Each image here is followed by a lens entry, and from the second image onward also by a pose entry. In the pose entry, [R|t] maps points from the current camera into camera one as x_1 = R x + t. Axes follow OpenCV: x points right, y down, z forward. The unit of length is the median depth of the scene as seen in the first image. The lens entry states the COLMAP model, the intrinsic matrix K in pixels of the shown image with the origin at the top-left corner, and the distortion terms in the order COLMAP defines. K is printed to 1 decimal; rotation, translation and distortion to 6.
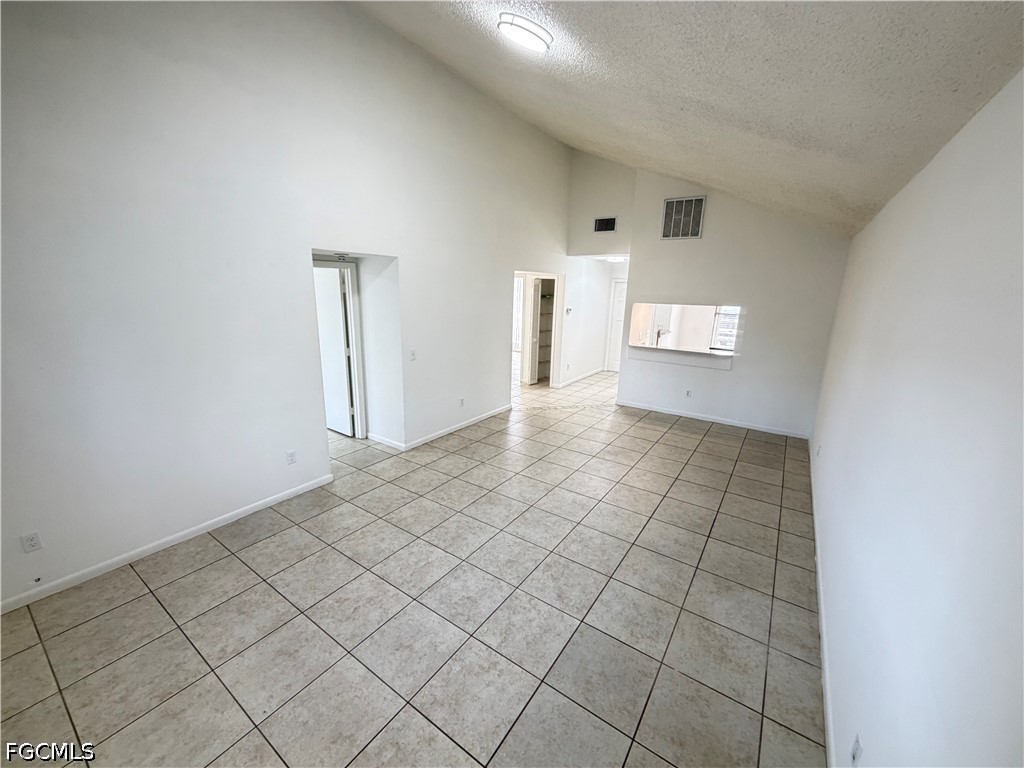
lens RADIAL K [[409.6, 0, 512.4], [0, 409.6, 385.6], [0, 0, 1]] dist [0.002072, -0.000164]
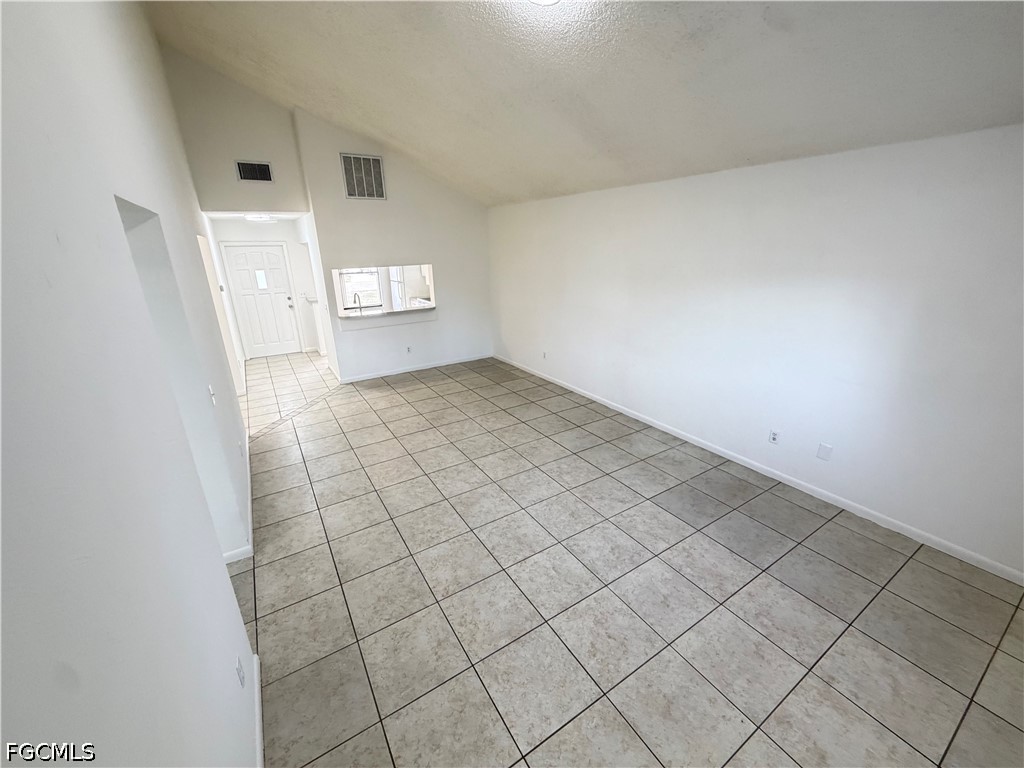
lens RADIAL K [[409.6, 0, 514.0], [0, 409.6, 382.7], [0, 0, 1]] dist [0.002072, -0.000164]
pose [[0.389715, -0.328010, 0.860541, -0.608616], [0.245867, 0.937562, 0.246022, -0.140464], [-0.887509, 0.115701, 0.446029, 0.420595]]
